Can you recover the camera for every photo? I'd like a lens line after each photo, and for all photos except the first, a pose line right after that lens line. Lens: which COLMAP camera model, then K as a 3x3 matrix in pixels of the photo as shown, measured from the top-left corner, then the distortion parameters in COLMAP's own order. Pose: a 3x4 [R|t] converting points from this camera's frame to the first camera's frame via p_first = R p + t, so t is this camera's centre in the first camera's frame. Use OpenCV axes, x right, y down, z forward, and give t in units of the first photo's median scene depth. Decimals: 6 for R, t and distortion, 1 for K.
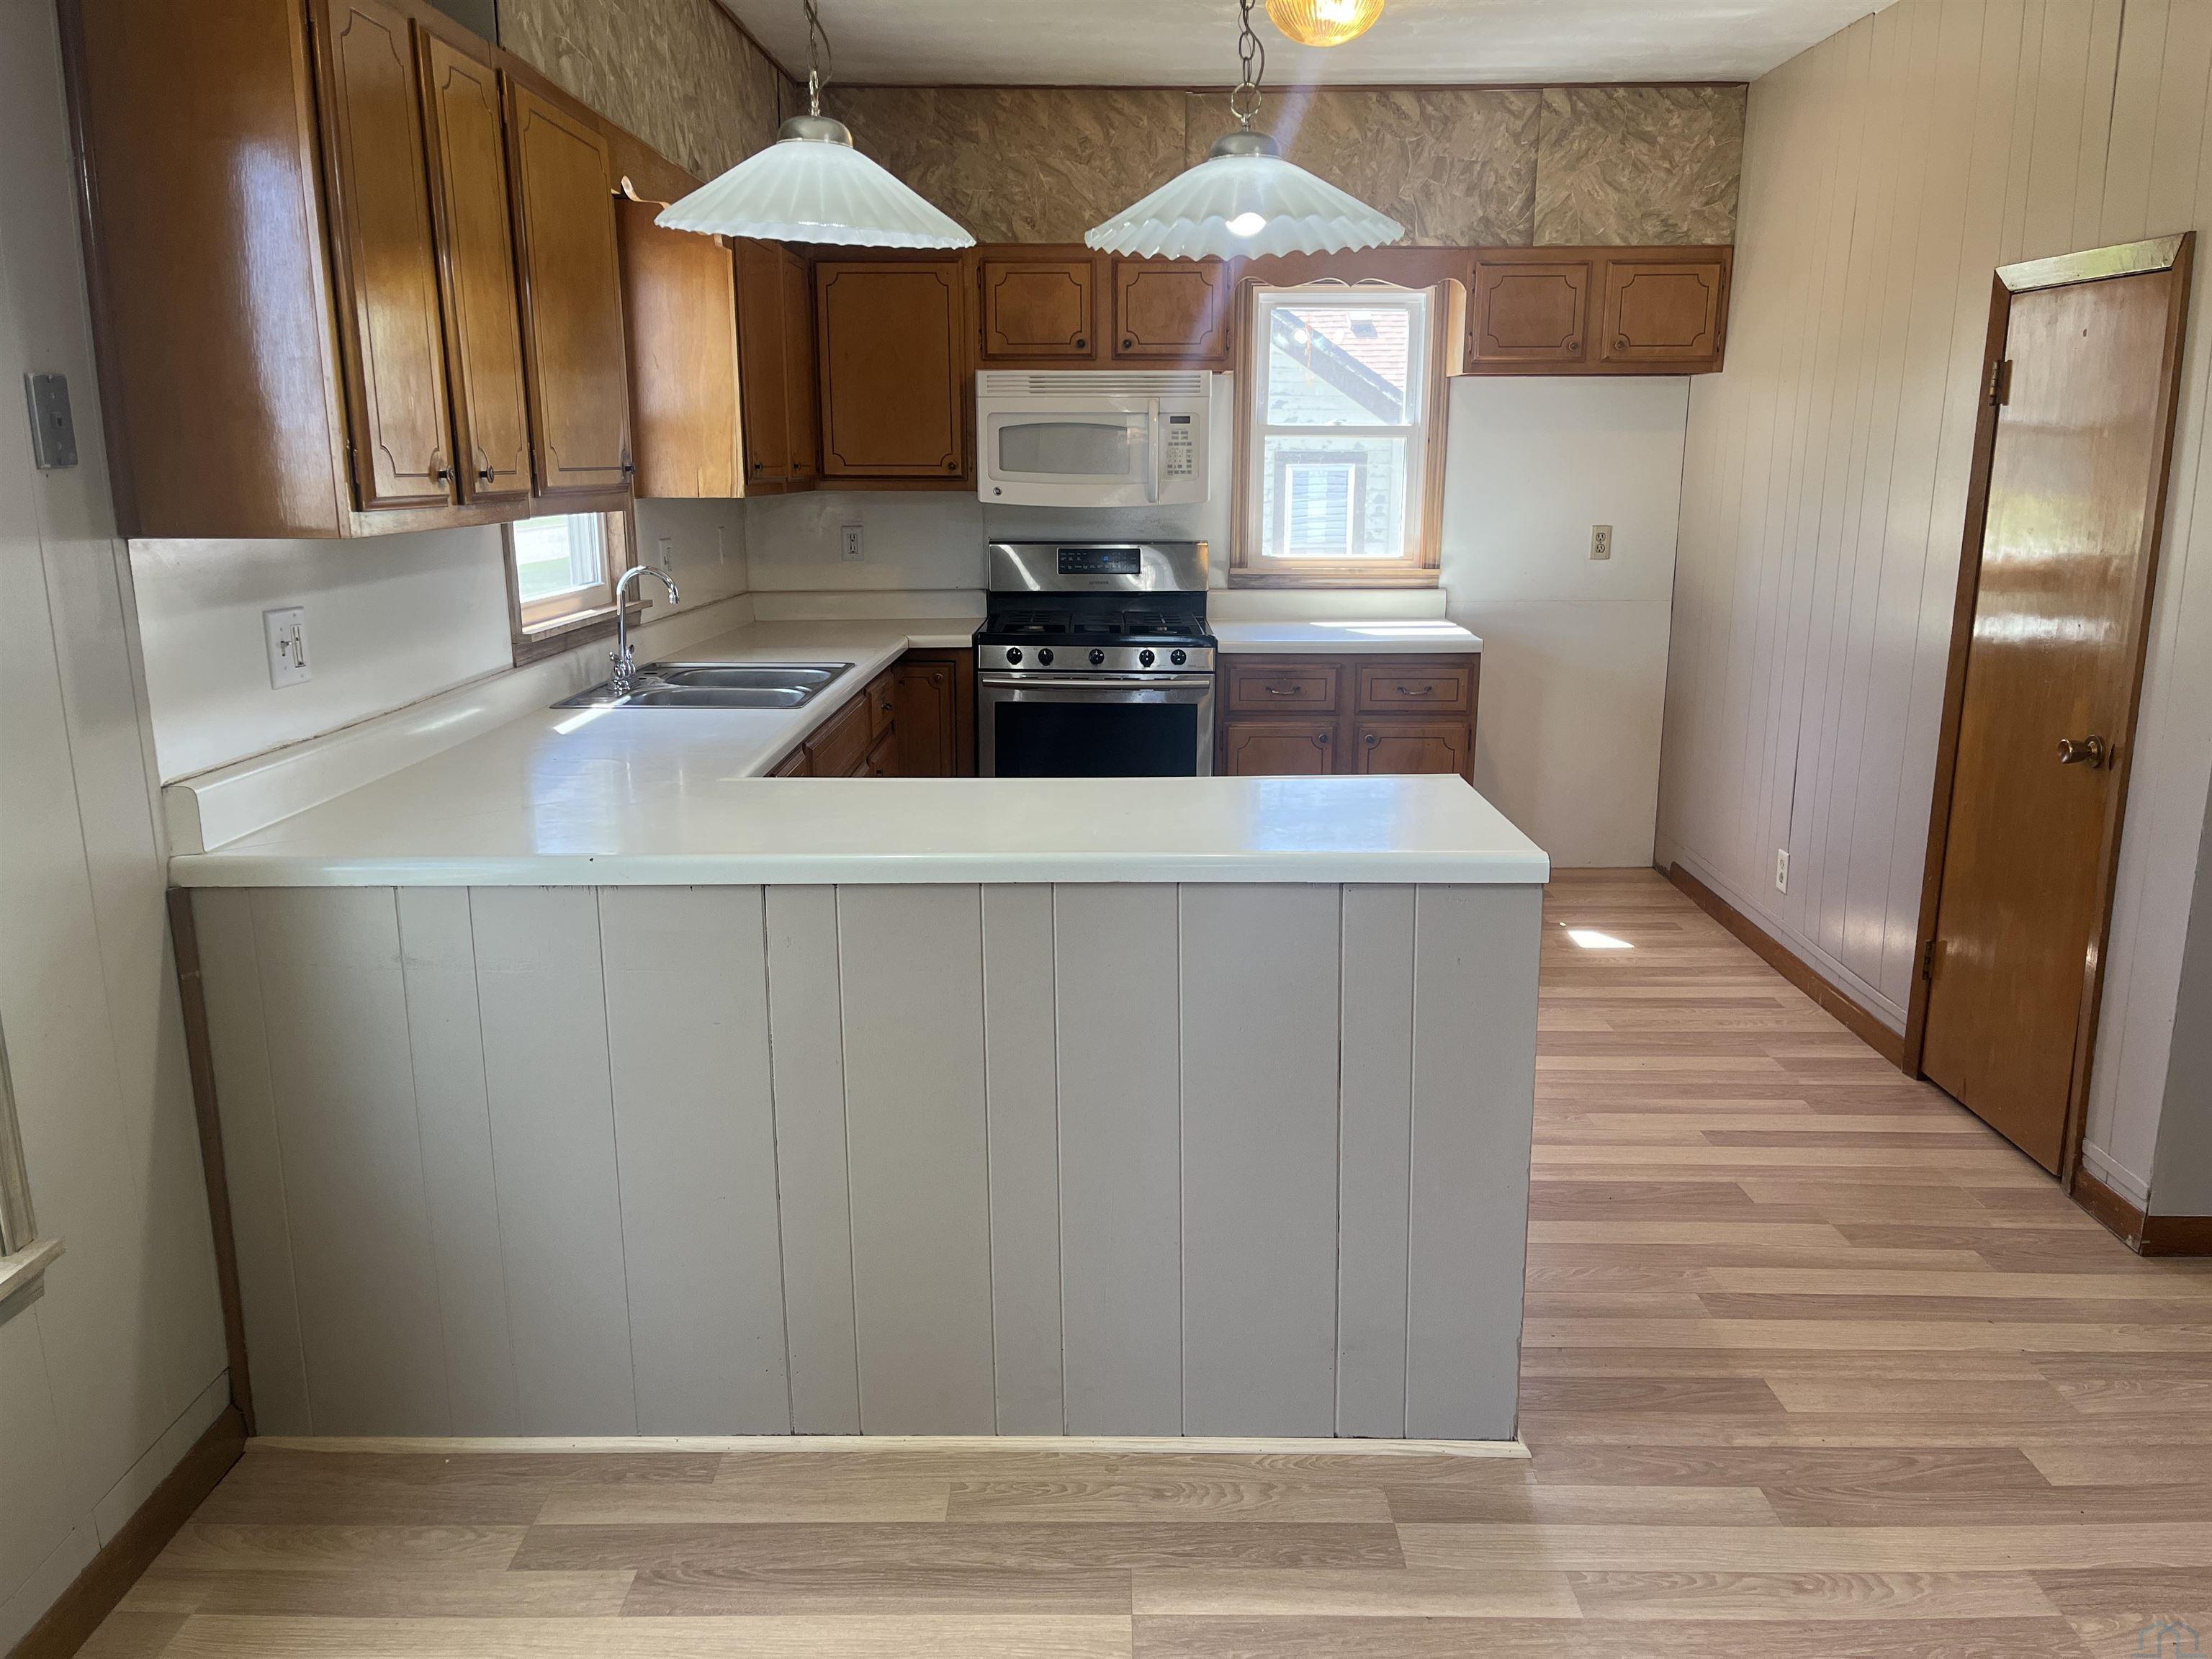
lens RADIAL K [[1686.7, 0, 1108.6], [0, 1686.7, 822.8], [0, 0, 1]] dist [0.033807, -0.011193]
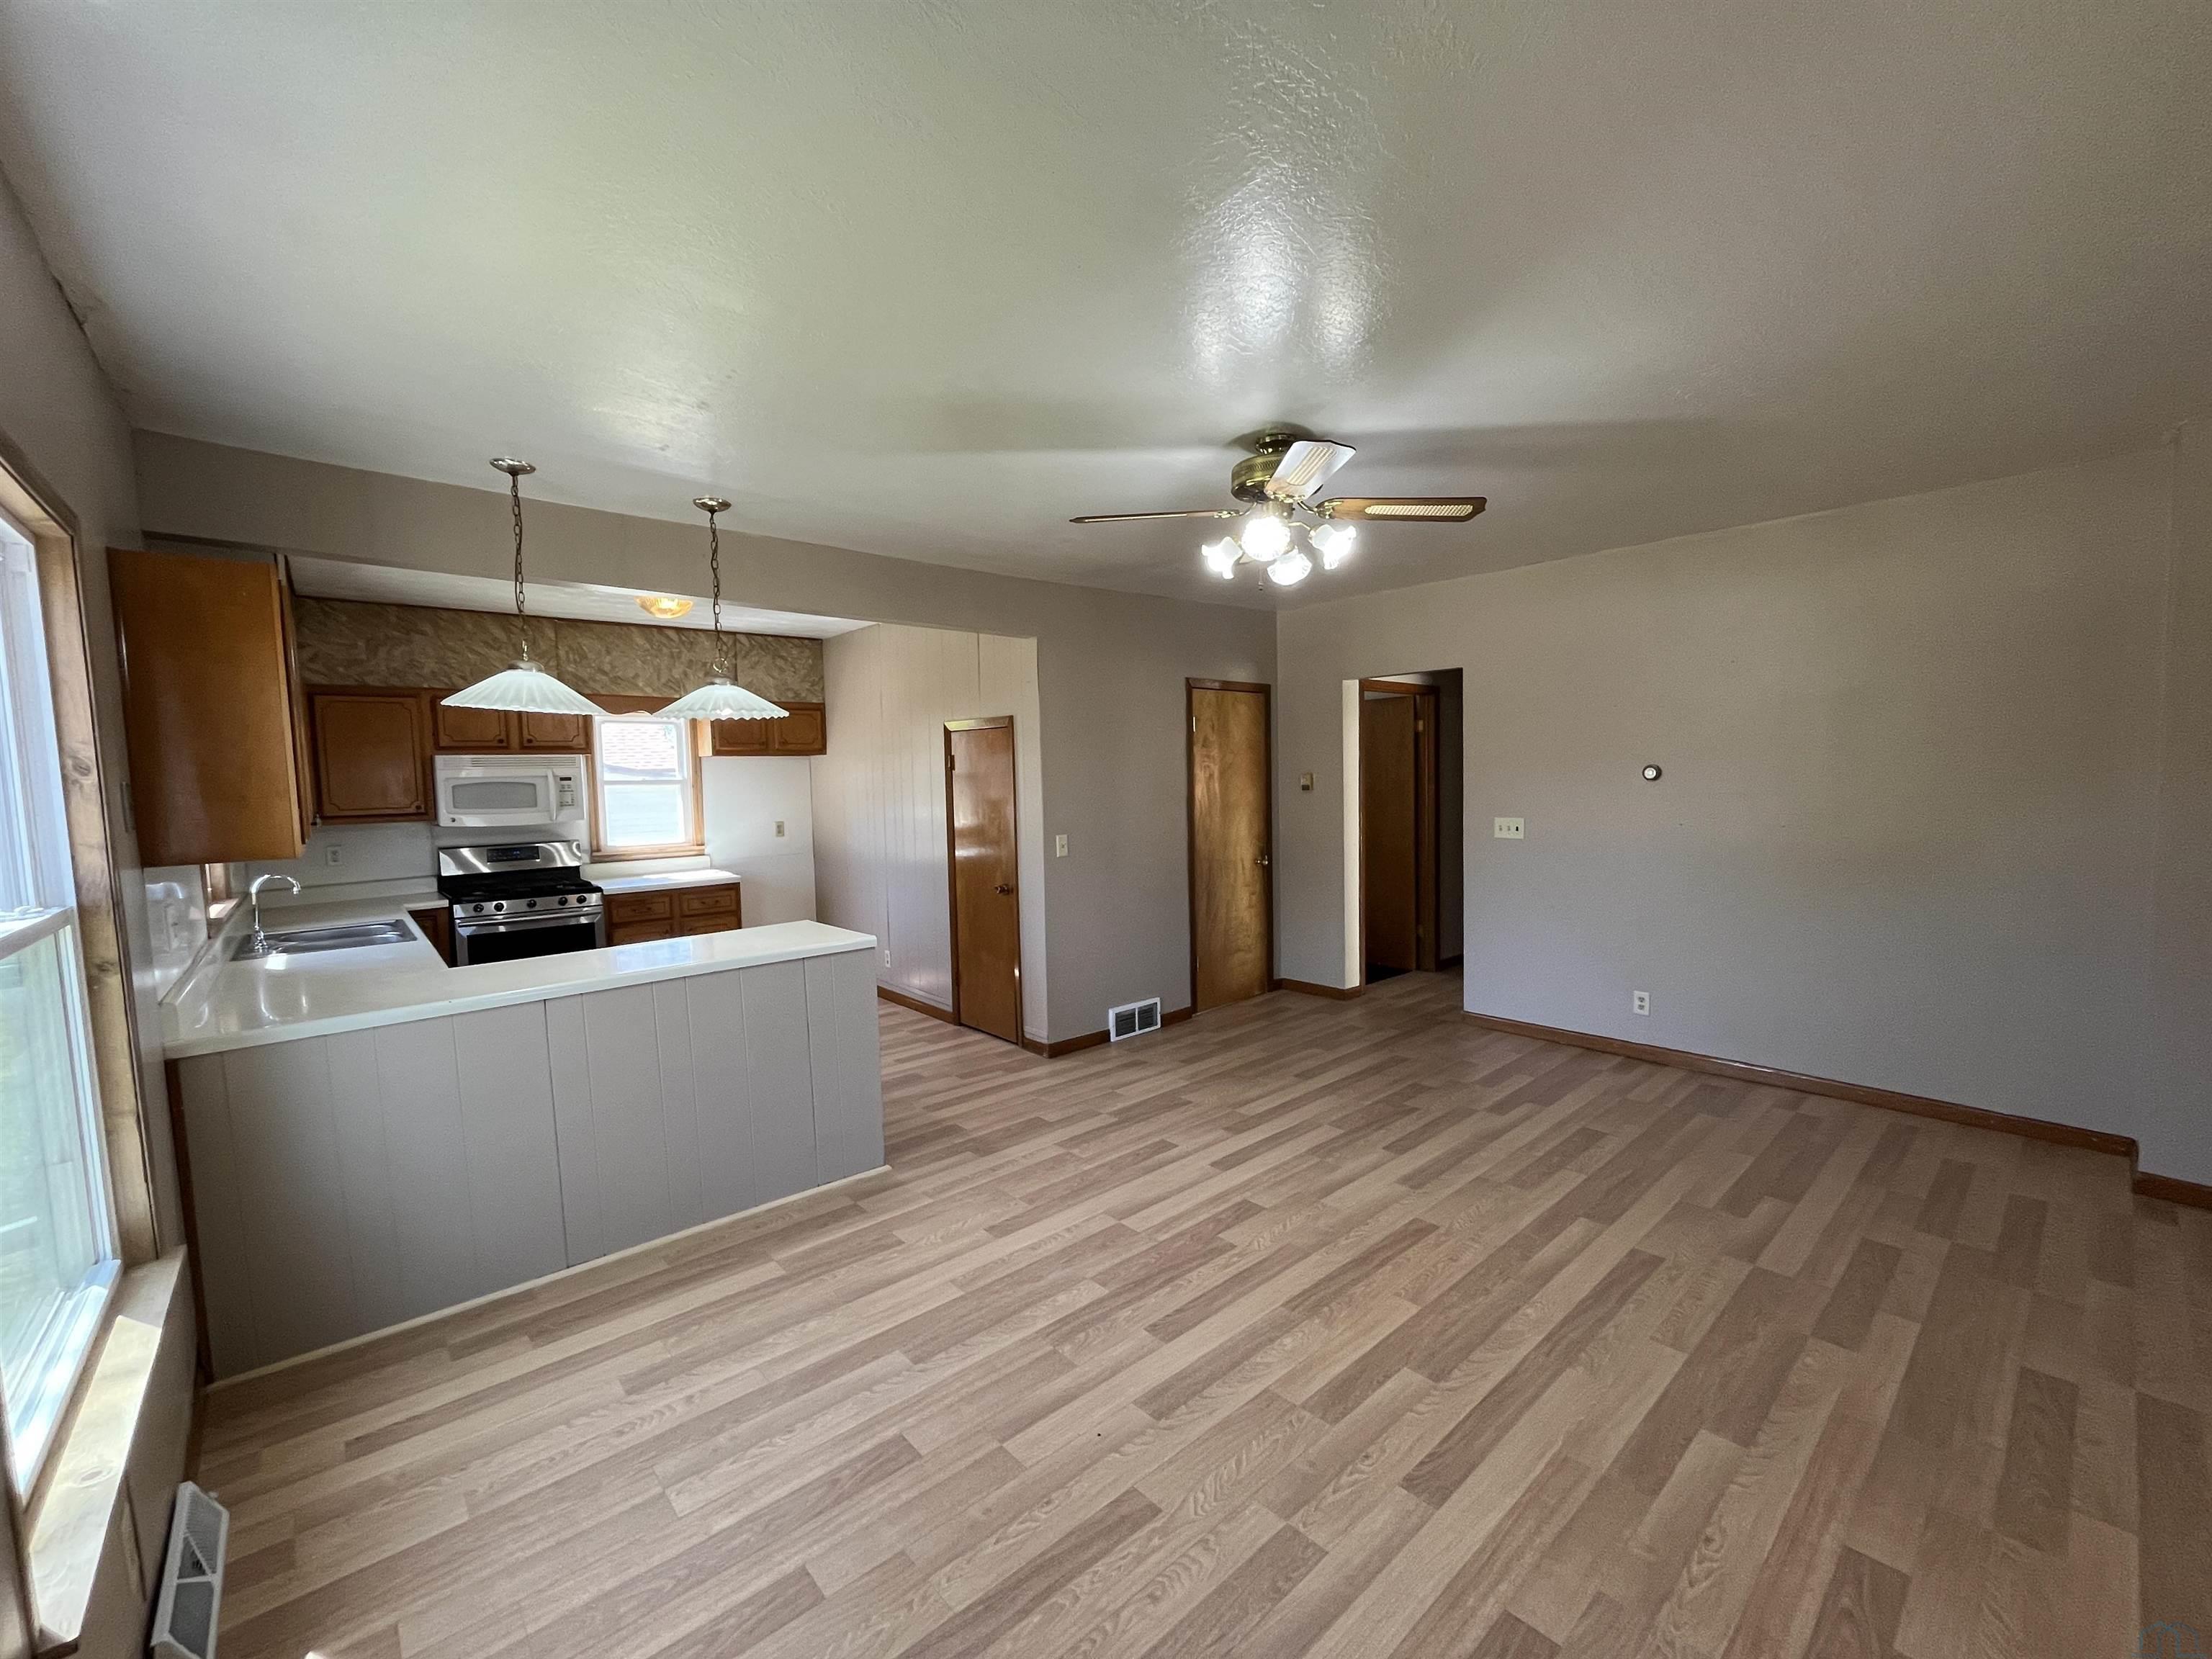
lens RADIAL K [[903.0, 0, 1109.1], [0, 903.0, 836.2], [0, 0, 1]] dist [-0.006235, 0.000657]
pose [[0.746513, -0.064600, 0.662227, -0.185023], [0.166494, 0.981749, -0.091916, 0.025163], [-0.644203, 0.178873, 0.743644, -0.163175]]
